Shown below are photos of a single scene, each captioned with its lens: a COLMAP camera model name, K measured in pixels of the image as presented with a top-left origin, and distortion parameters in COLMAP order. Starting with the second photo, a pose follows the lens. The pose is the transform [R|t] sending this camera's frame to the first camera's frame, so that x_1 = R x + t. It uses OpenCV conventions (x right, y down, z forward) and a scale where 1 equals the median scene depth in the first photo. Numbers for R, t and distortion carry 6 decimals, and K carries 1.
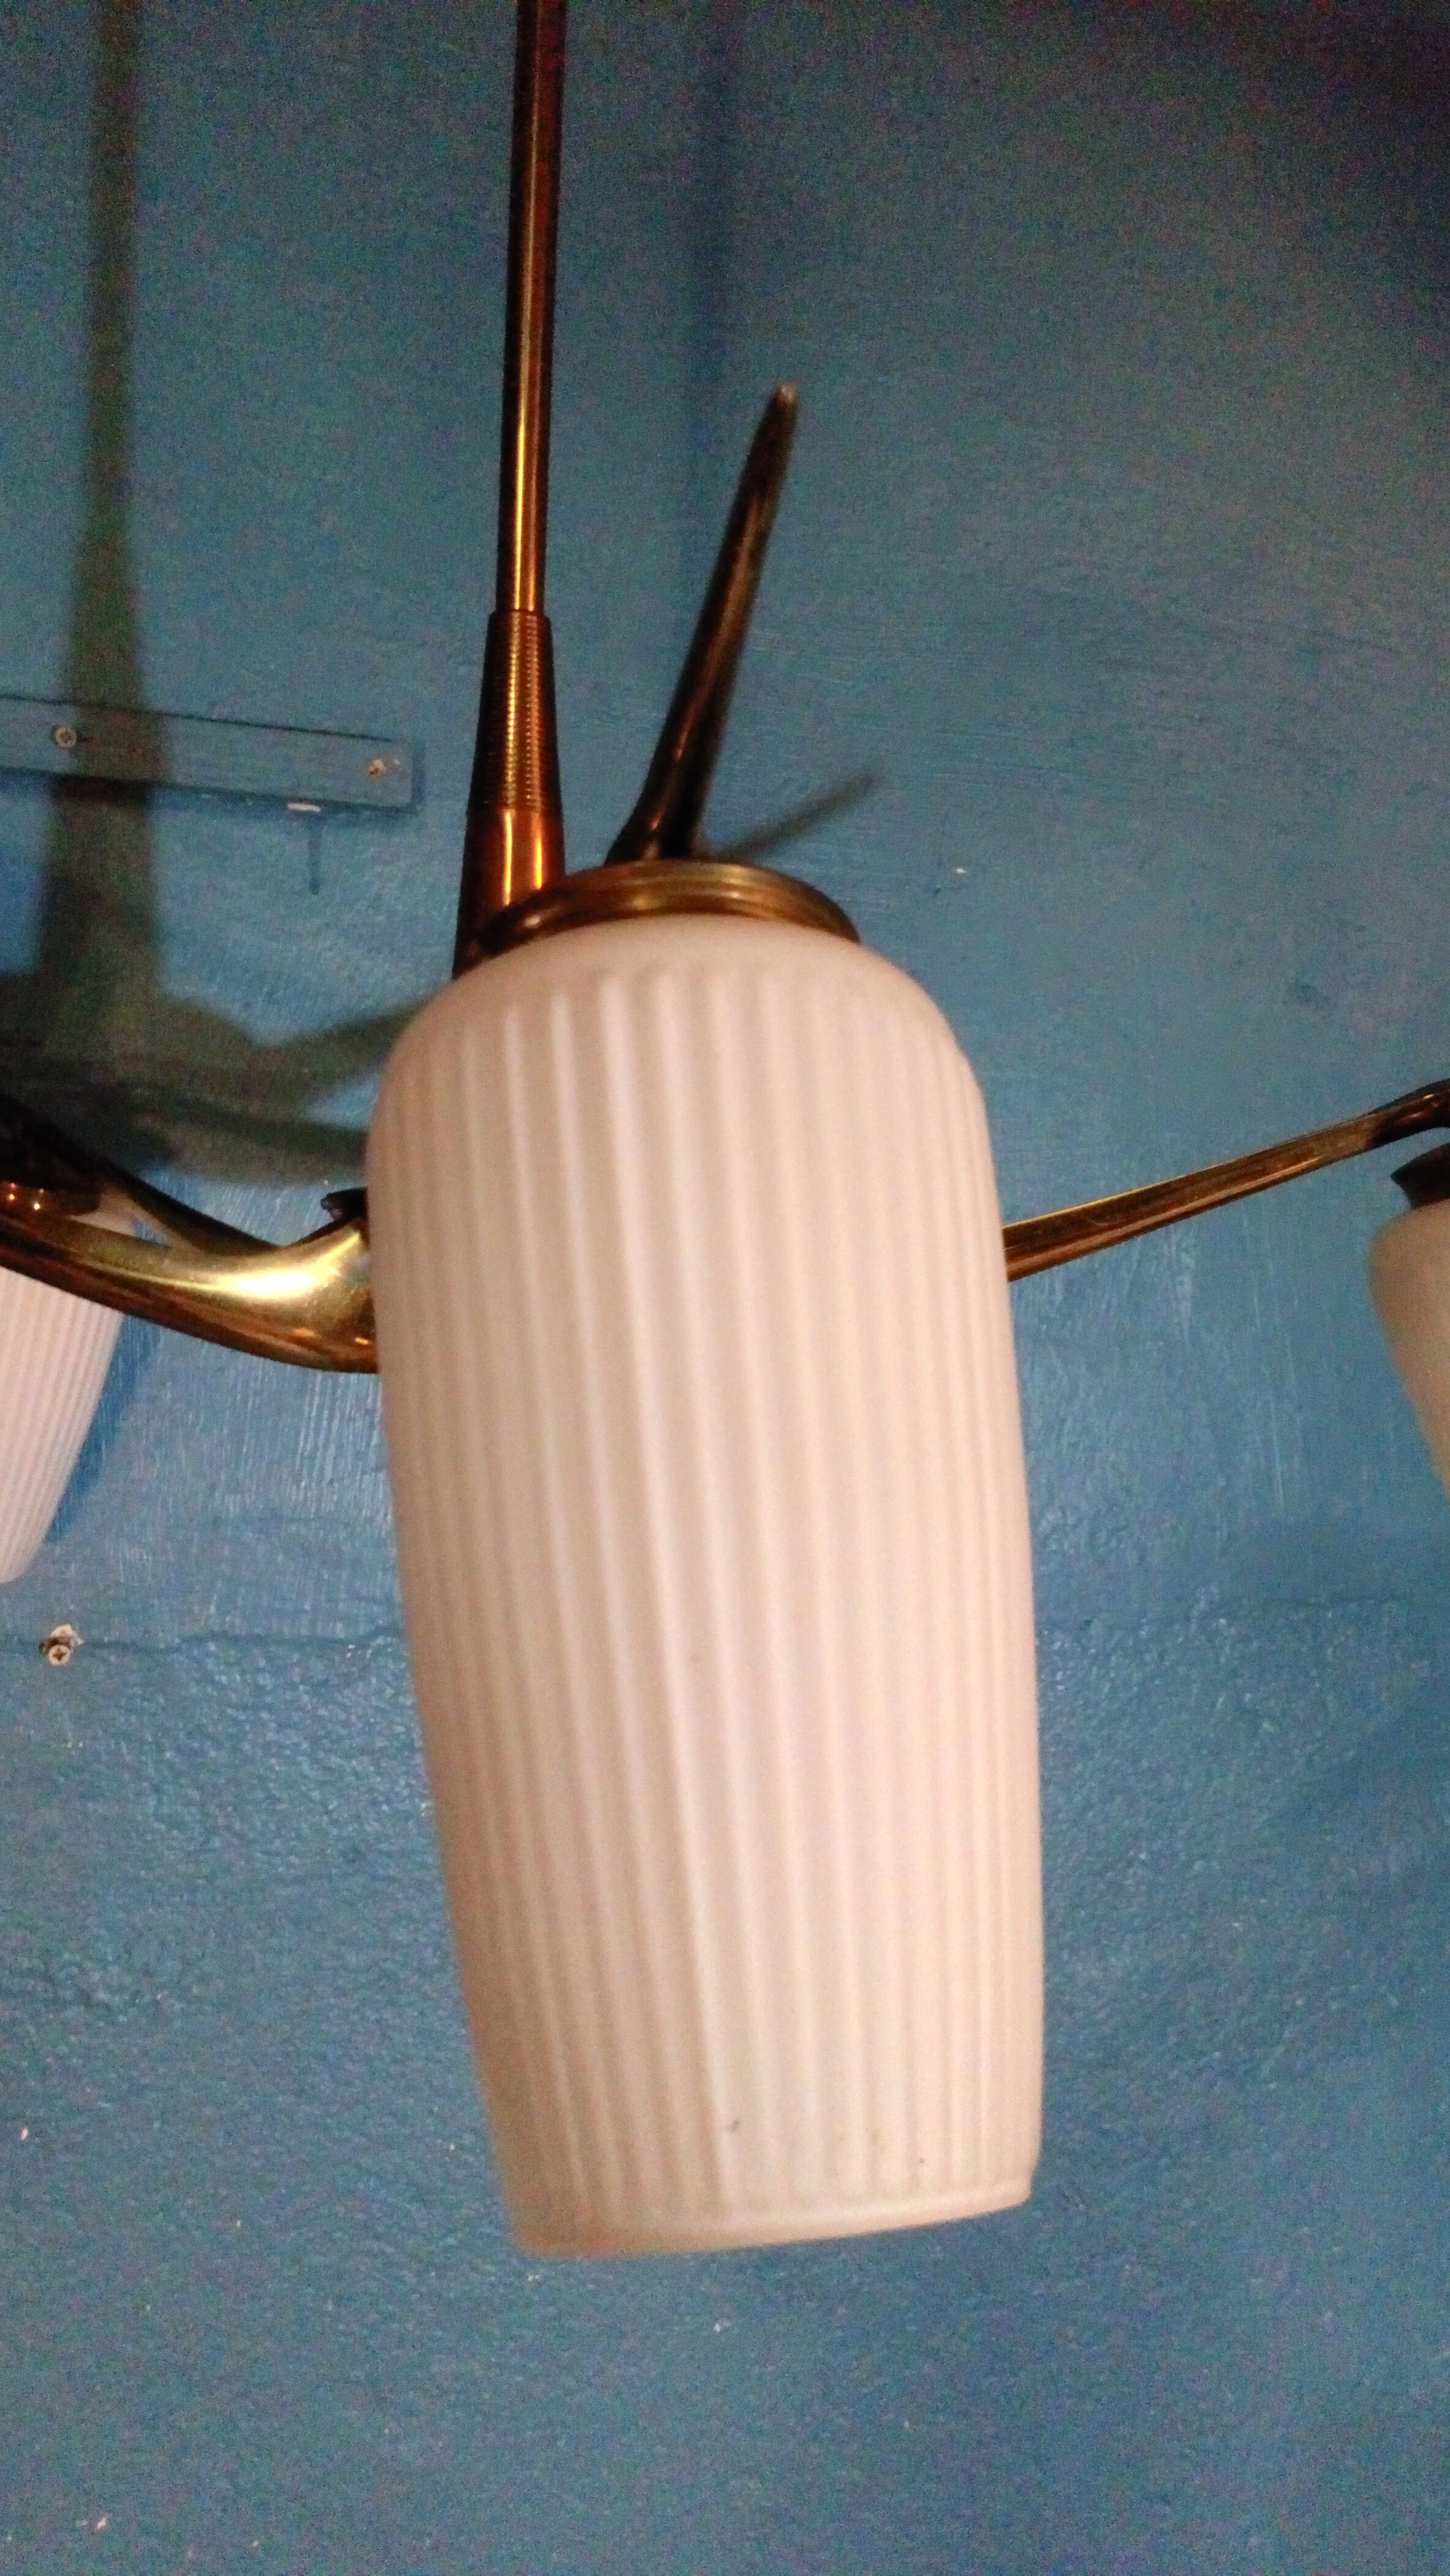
lens RADIAL K [[1870.6, 0, 701.5], [0, 1870.6, 1309.4], [0, 0, 1]] dist [0.078123, -0.101996]
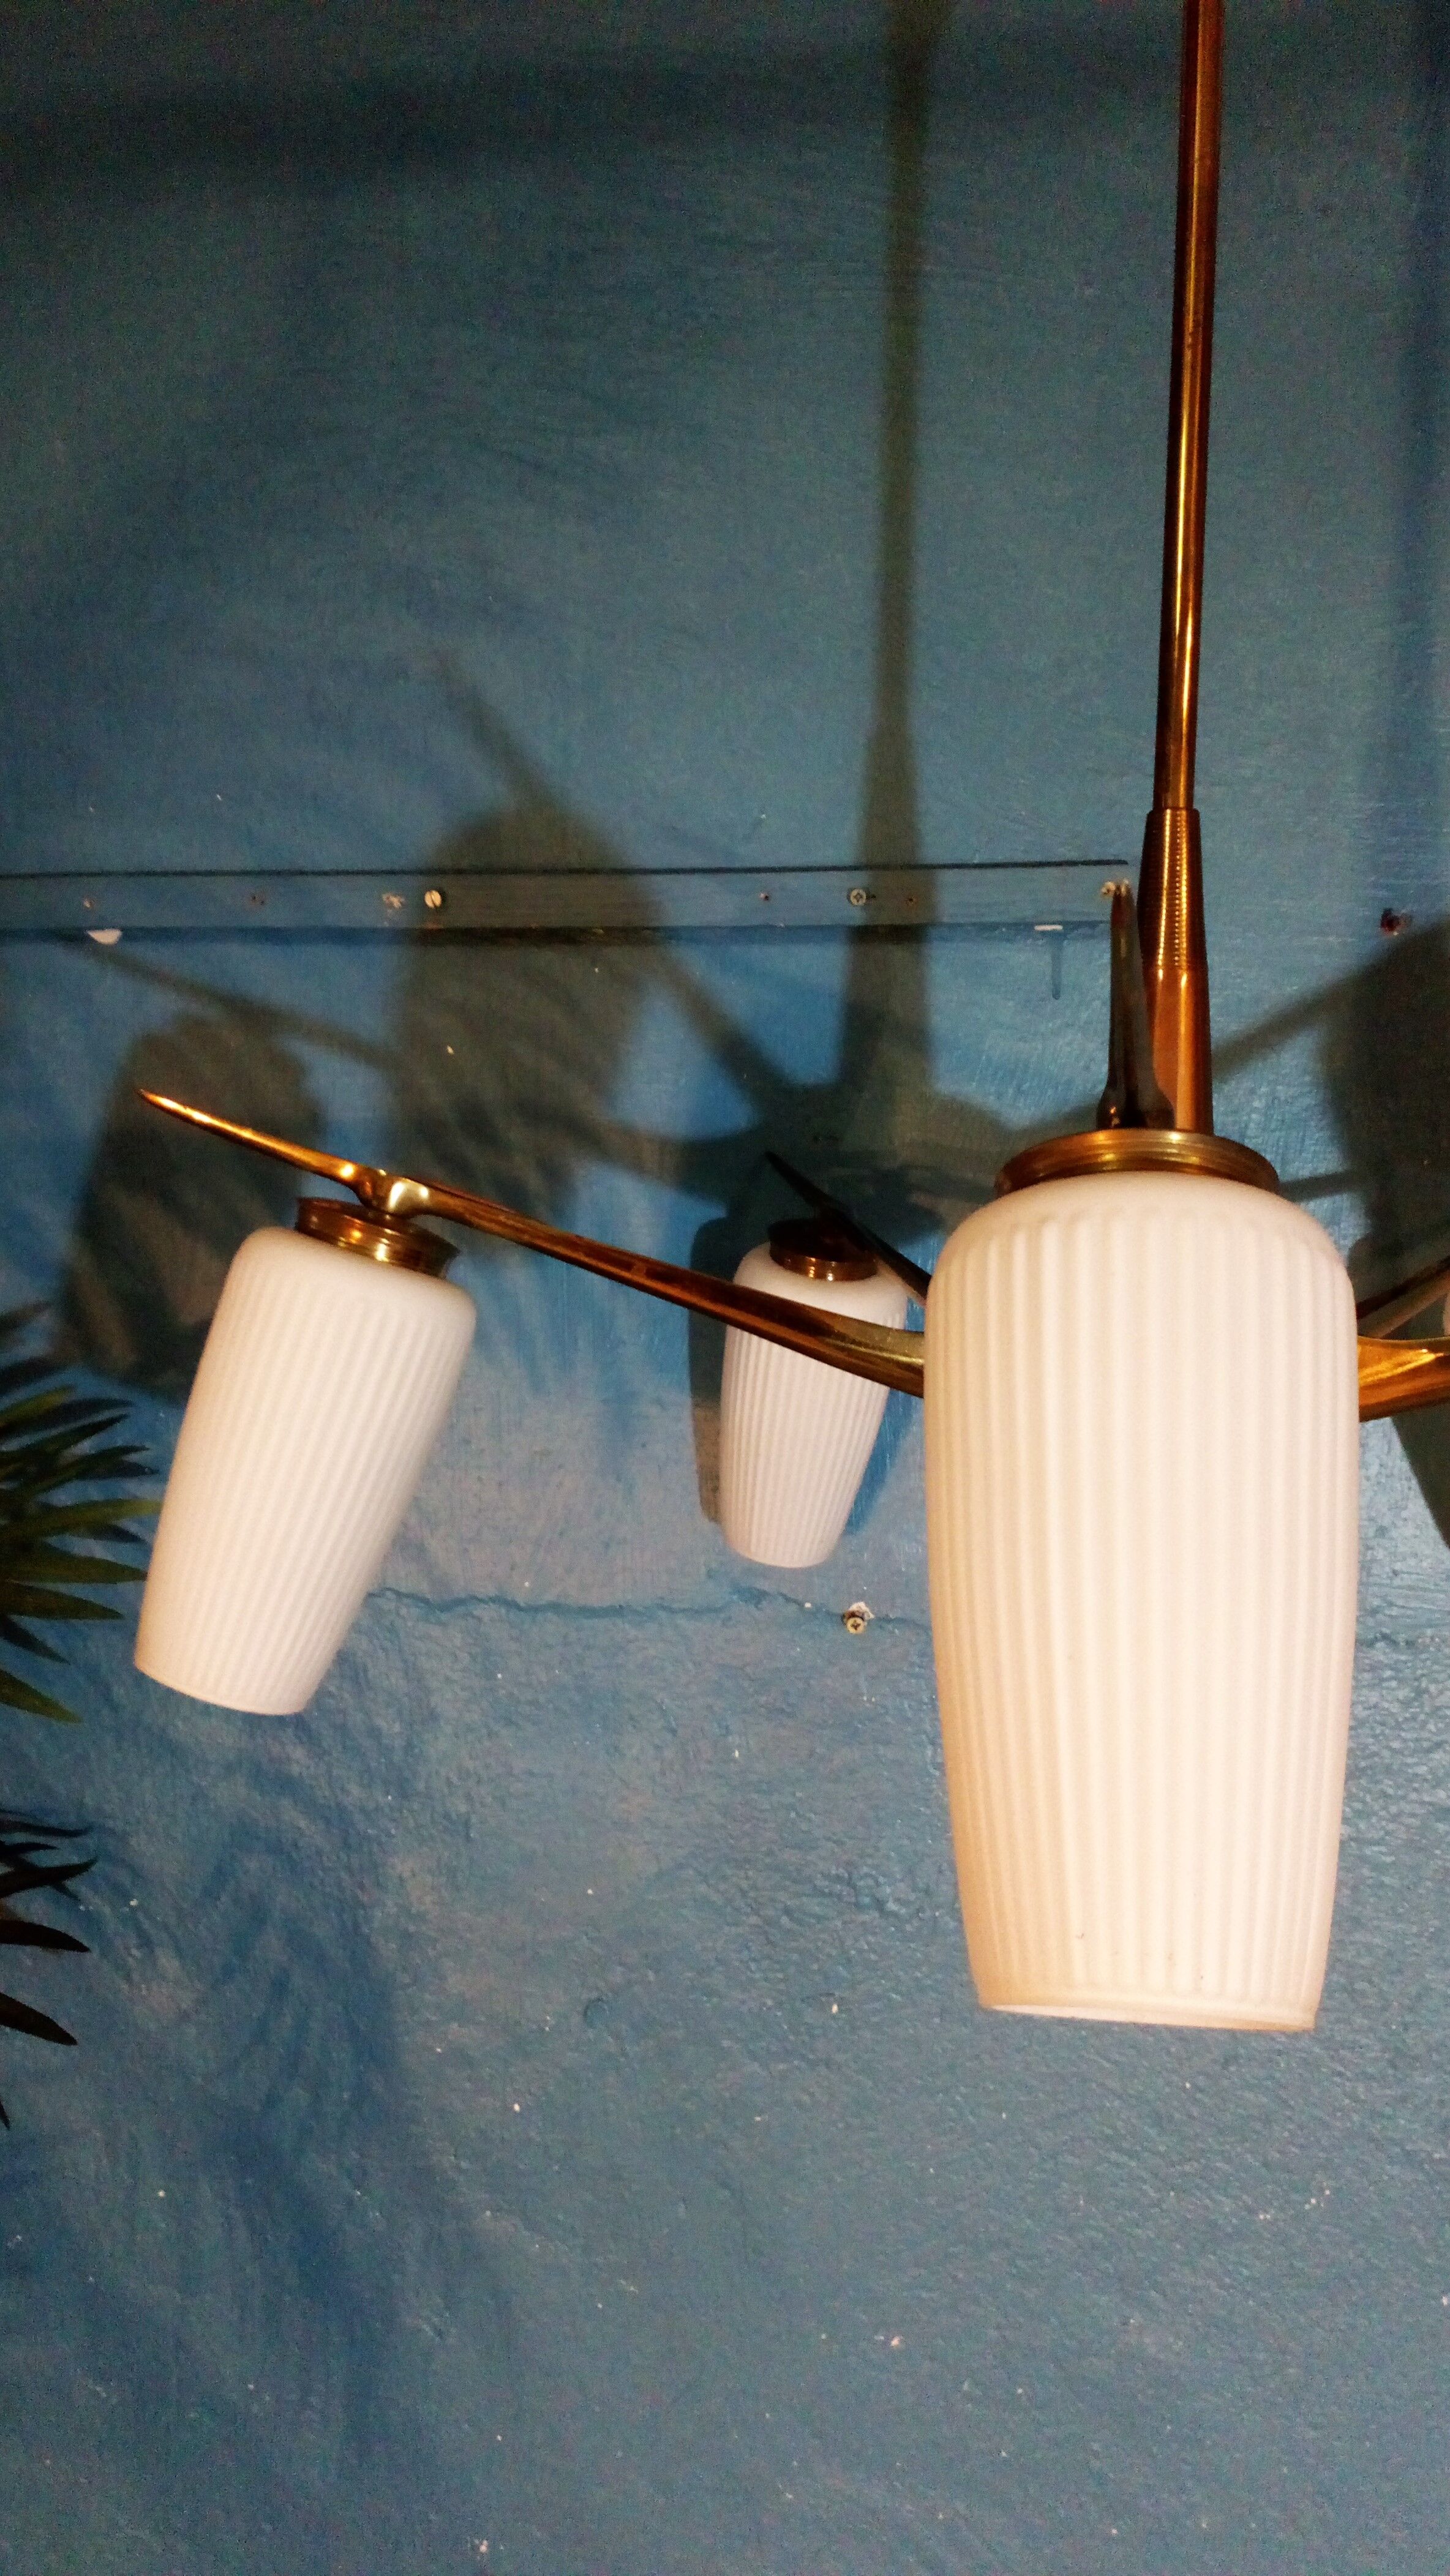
lens RADIAL K [[1862.0, 0, 733.6], [0, 1862.0, 1298.9], [0, 0, 1]] dist [0.068164, -0.083647]
pose [[0.908465, -0.001049, -0.417959, 0.098974], [0.000974, 0.999999, -0.000391, -0.031700], [0.417959, -0.000052, 0.908466, -0.149607]]
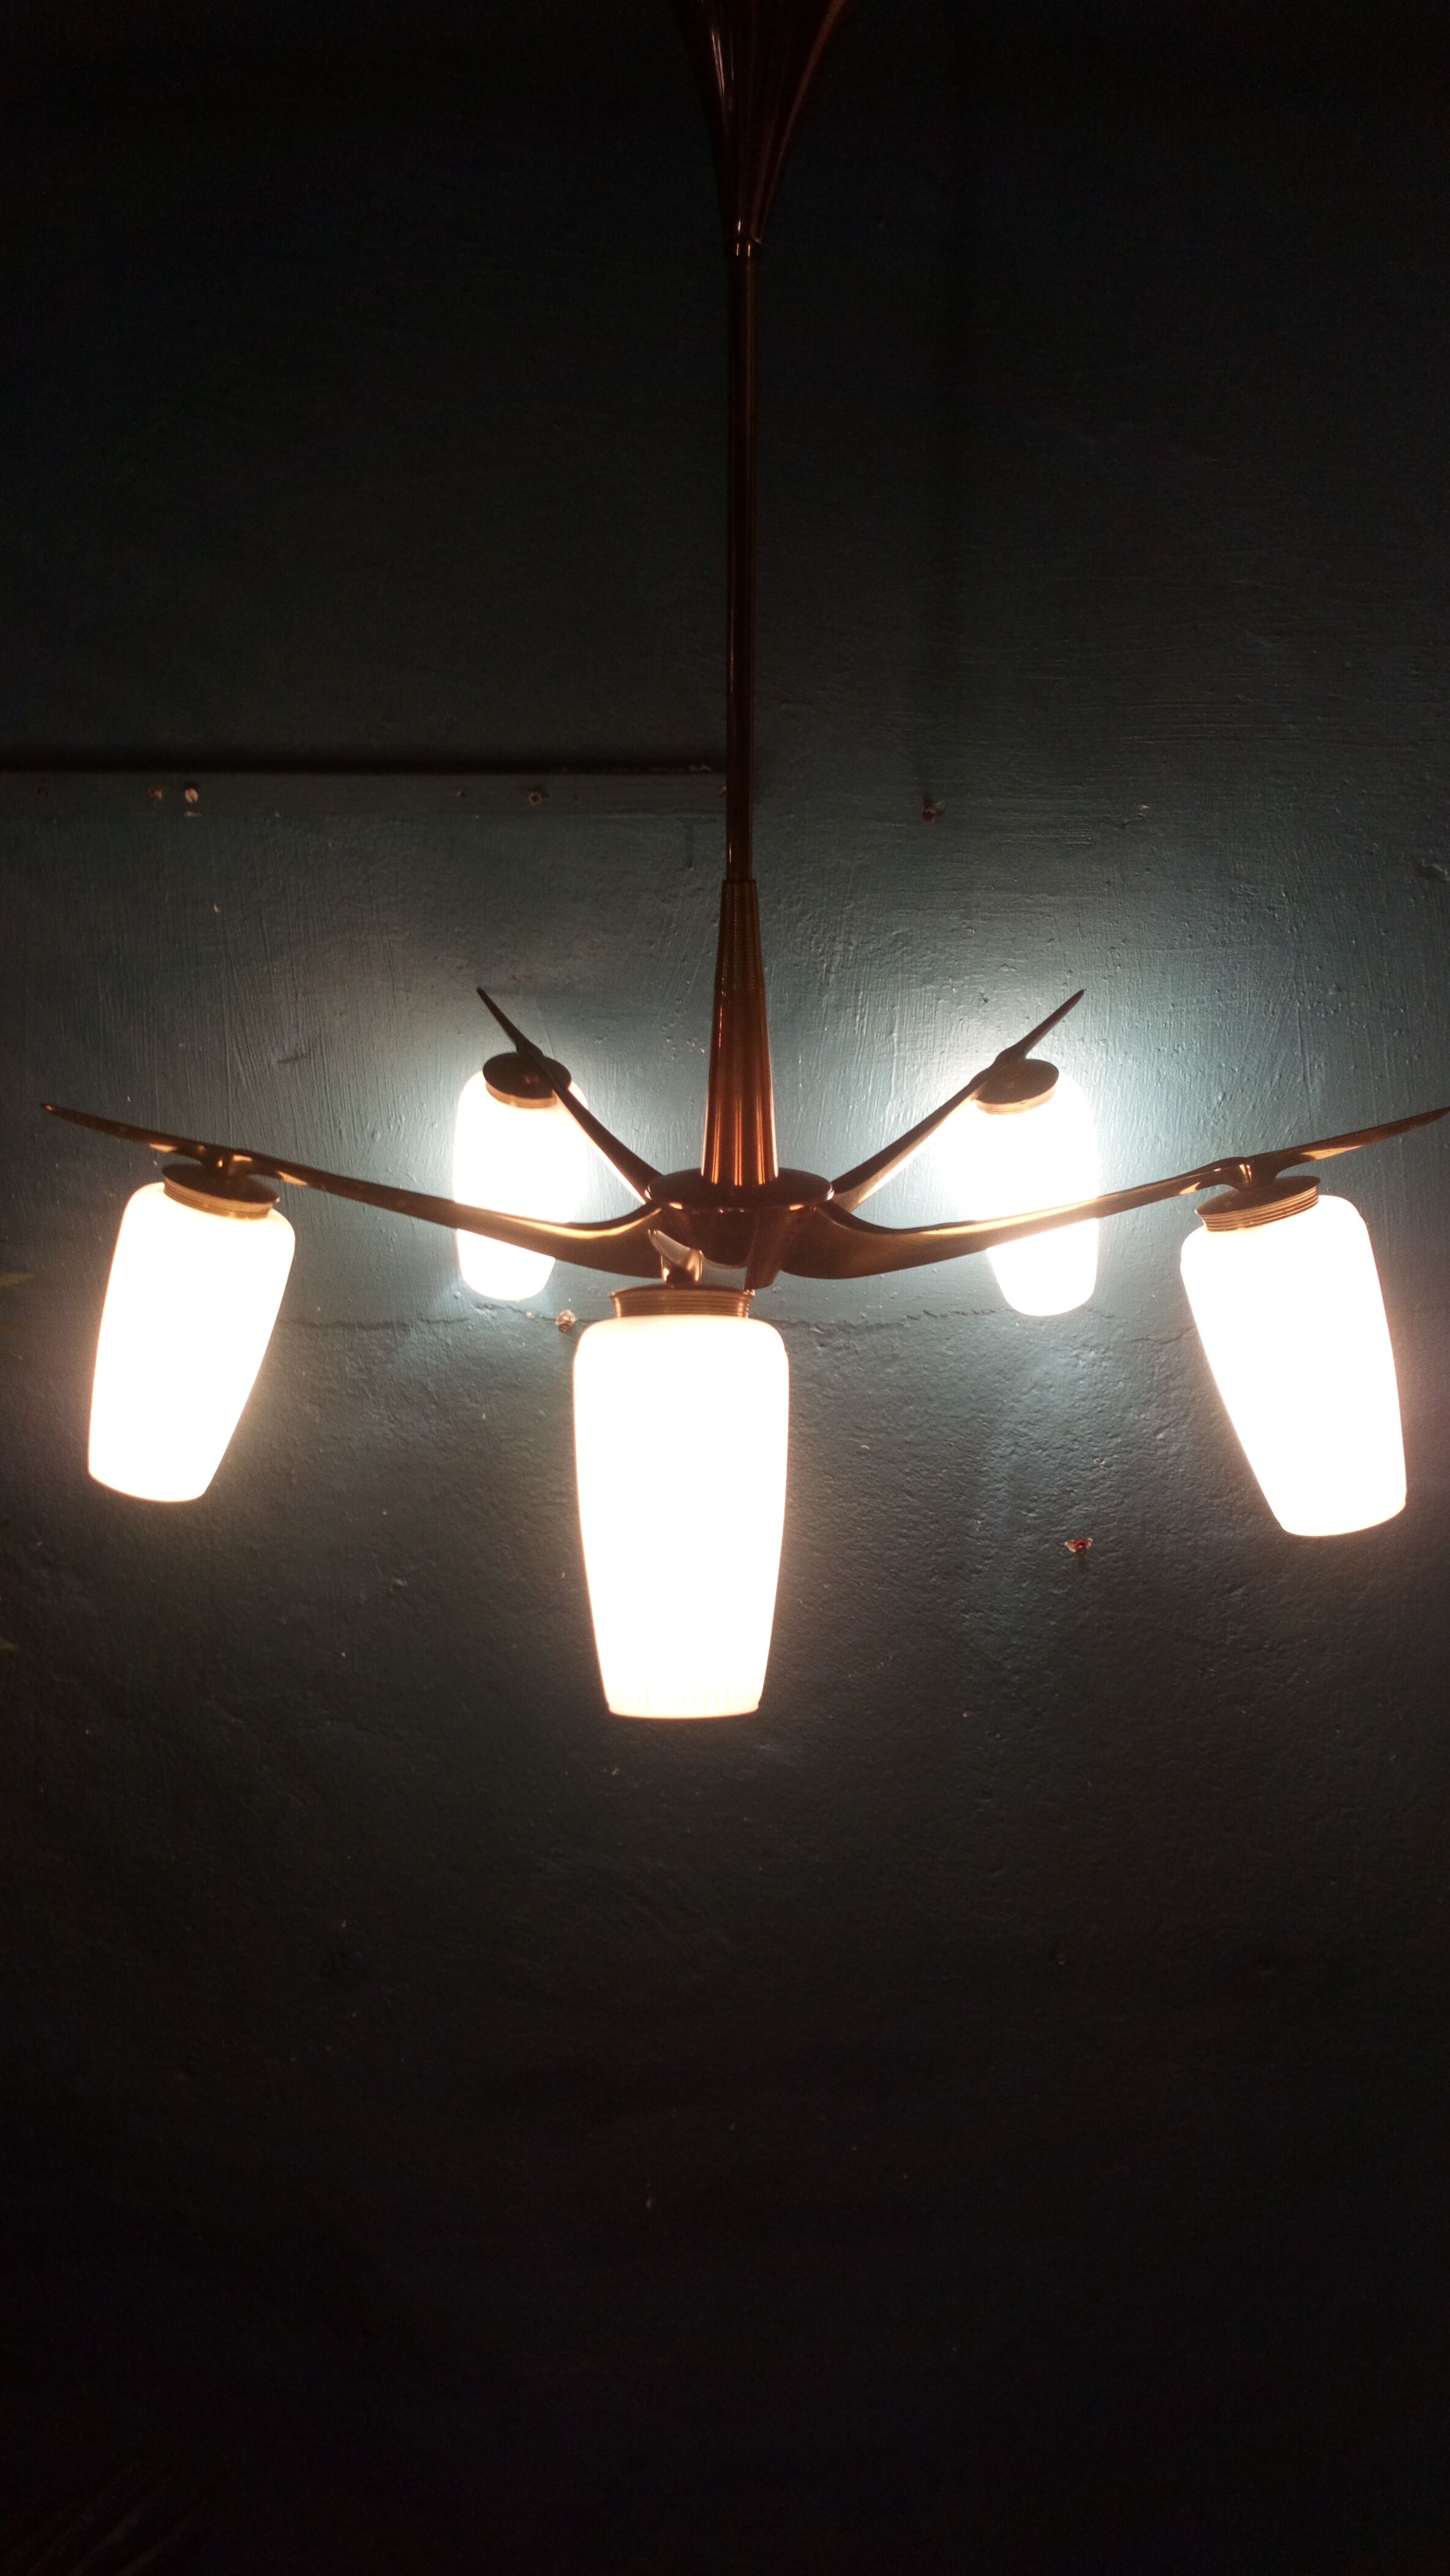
lens RADIAL K [[1870.6, 0, 714.0], [0, 1870.6, 1306.2], [0, 0, 1]] dist [0.078123, -0.101996]
pose [[0.958422, 0.053962, -0.280207, 0.265265], [0.030856, 0.956601, 0.289763, -0.320116], [0.283683, -0.286361, 0.915162, -0.515791]]
